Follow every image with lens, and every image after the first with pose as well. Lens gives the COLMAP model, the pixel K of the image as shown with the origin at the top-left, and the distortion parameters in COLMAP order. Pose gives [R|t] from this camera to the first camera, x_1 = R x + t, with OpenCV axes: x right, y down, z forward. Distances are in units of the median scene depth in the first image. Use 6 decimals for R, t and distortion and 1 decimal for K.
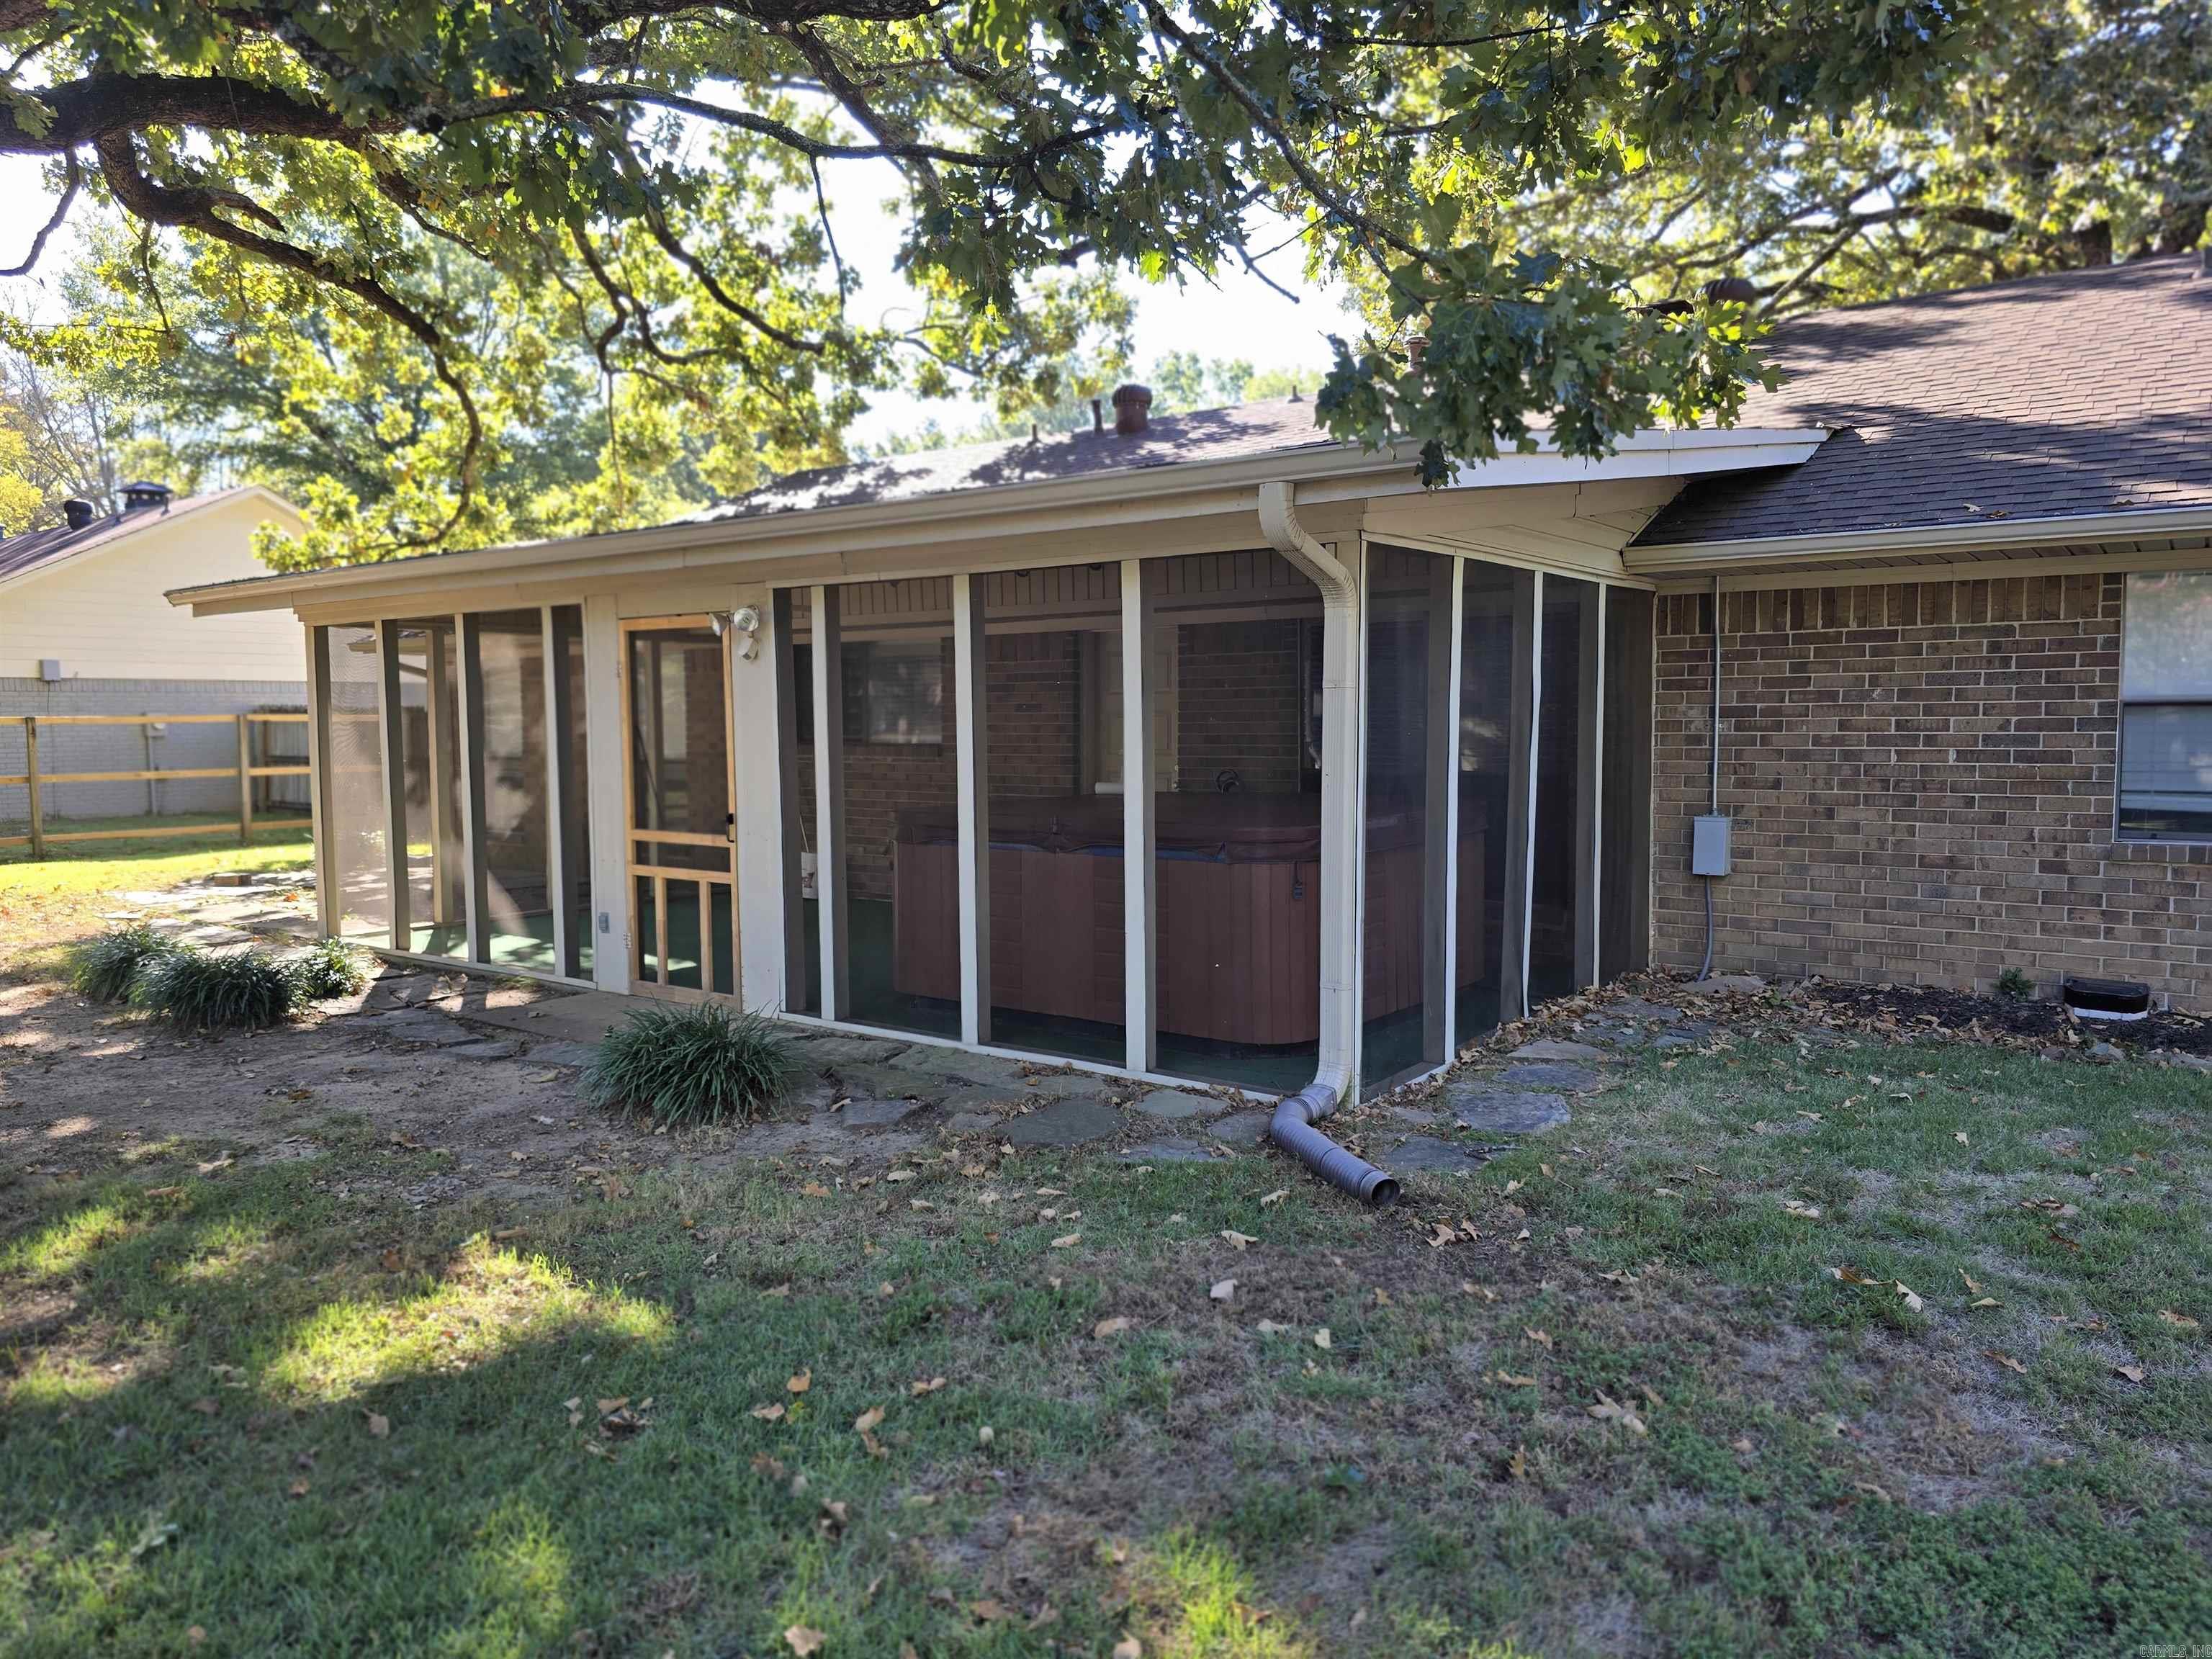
lens RADIAL K [[1504.0, 0, 1113.9], [0, 1504.0, 841.3], [0, 0, 1]] dist [0.055341, -0.046314]
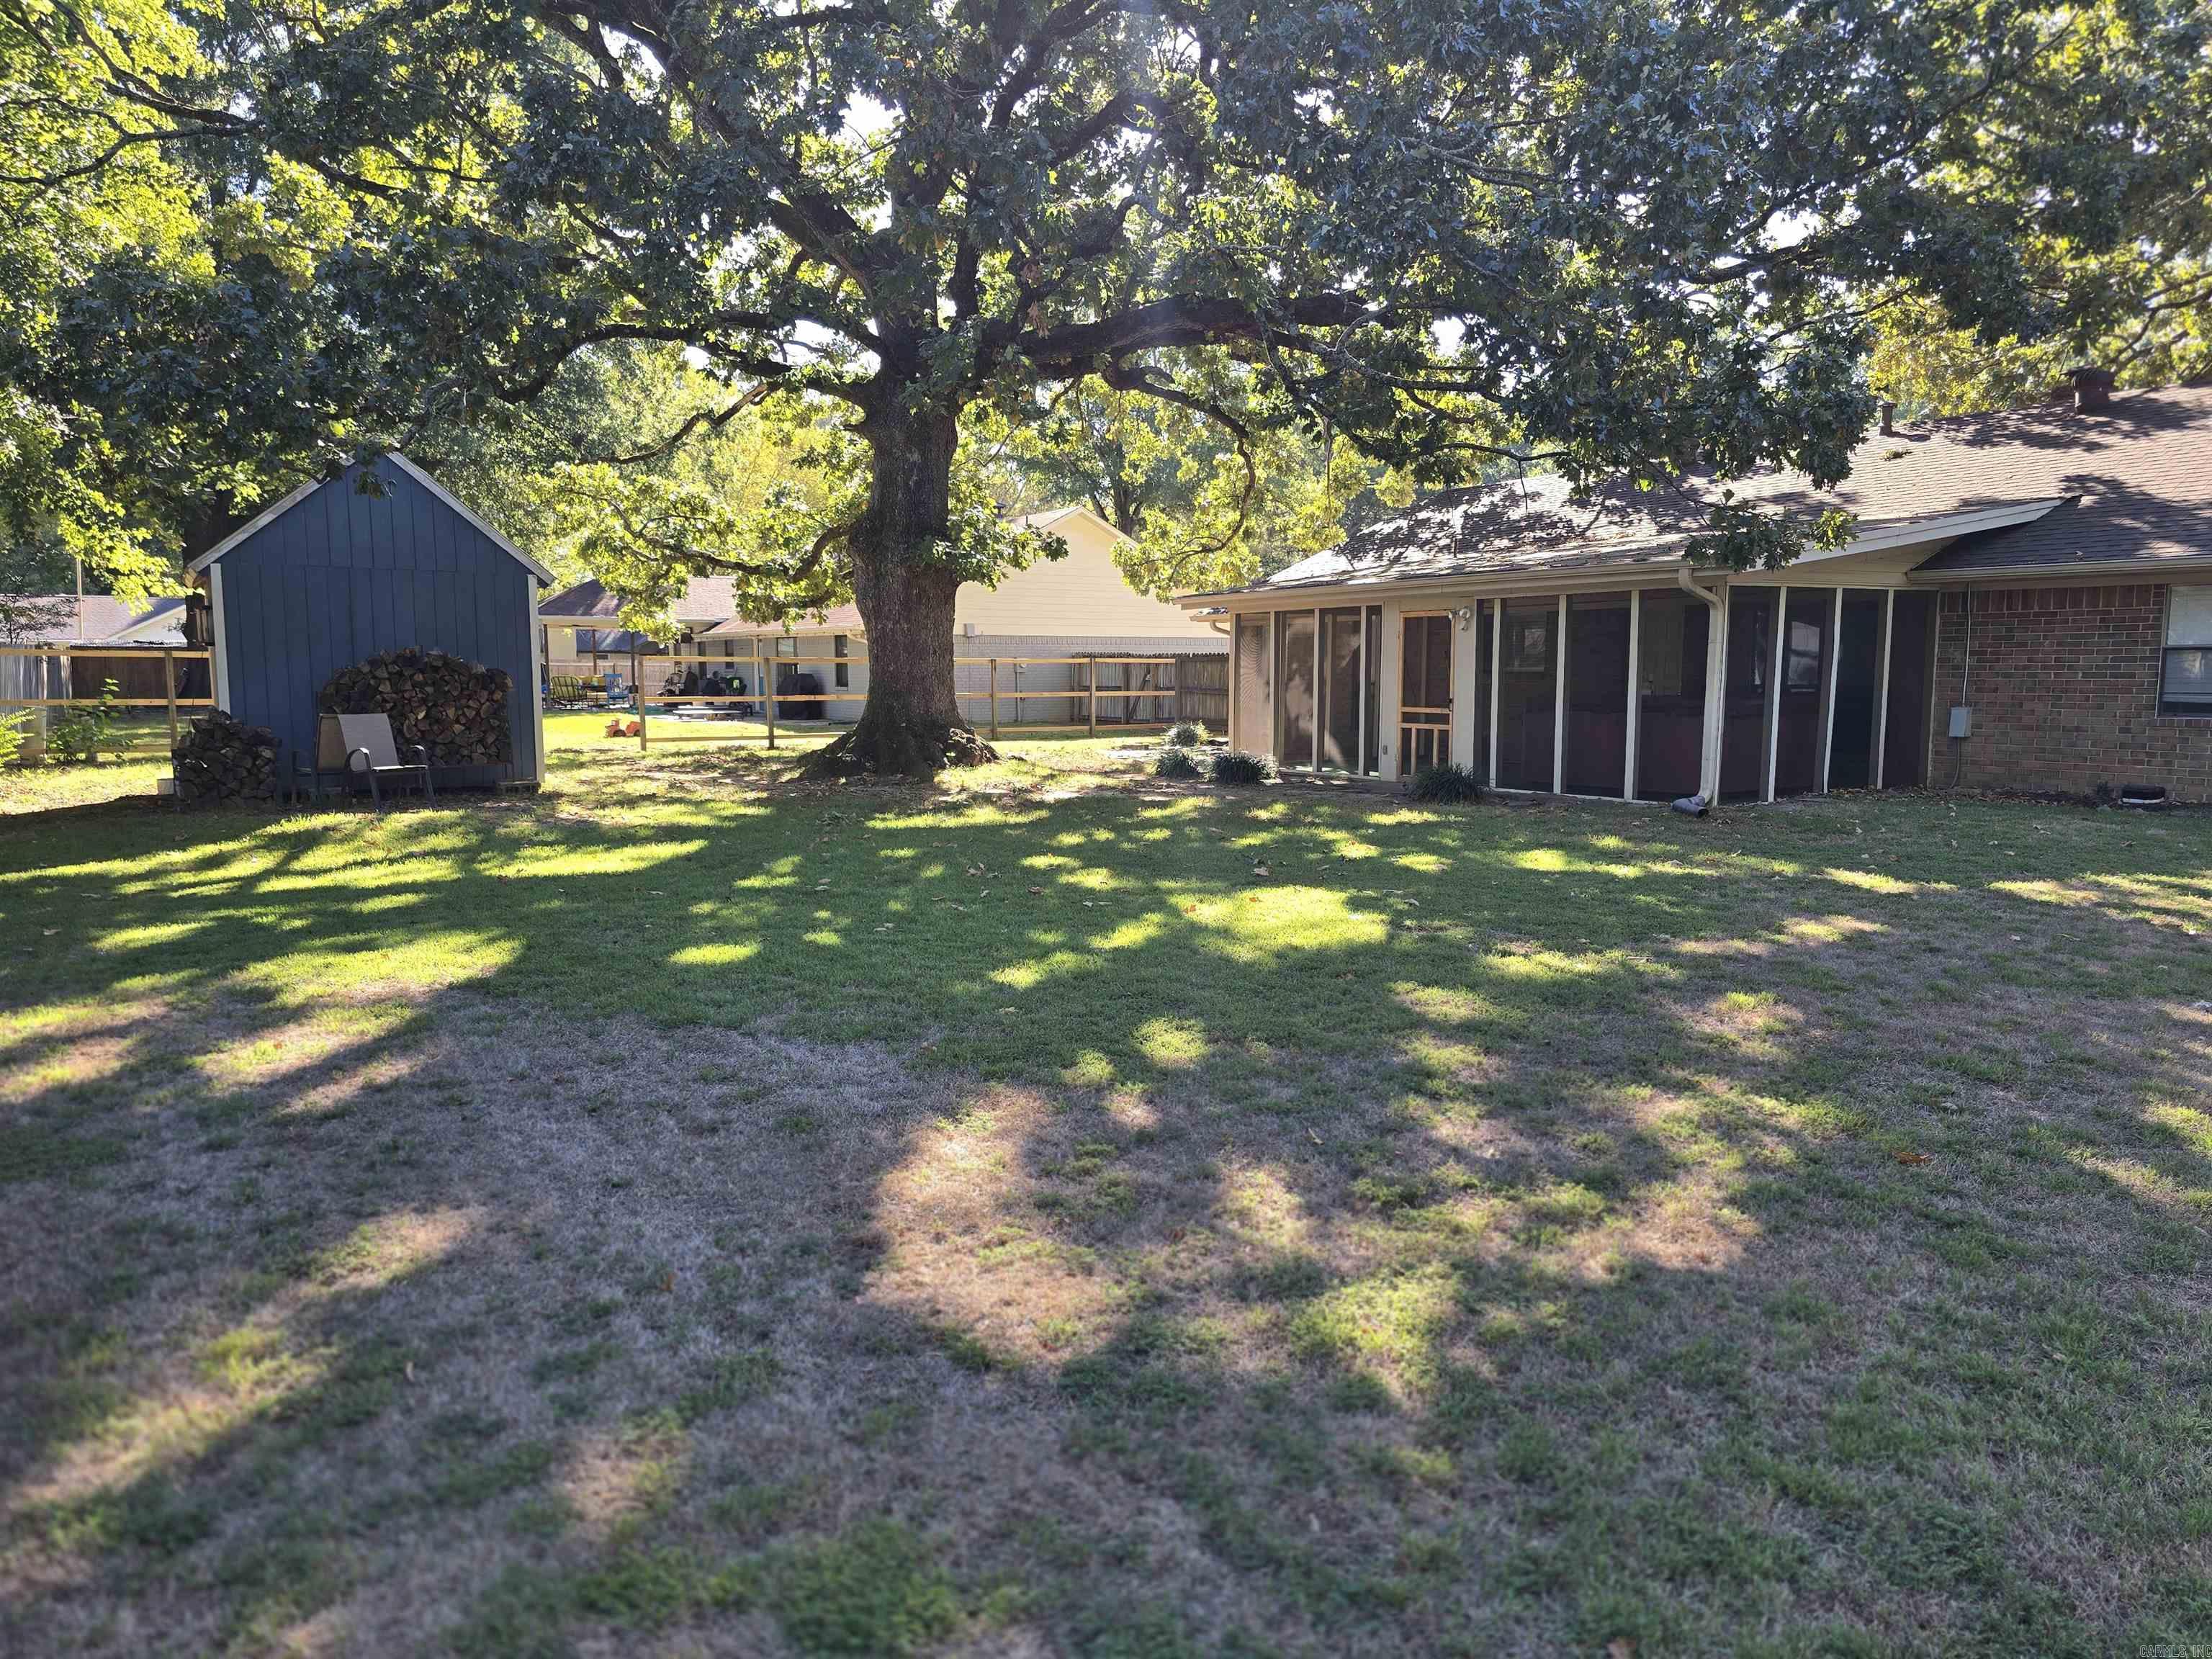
lens RADIAL K [[1504.0, 0, 1113.9], [0, 1504.0, 841.3], [0, 0, 1]] dist [0.055341, -0.046314]
pose [[0.930380, 0.046764, -0.363602, 0.102957], [-0.033371, 0.998516, 0.043031, 0.108492], [0.365075, -0.027901, 0.930560, -1.226251]]
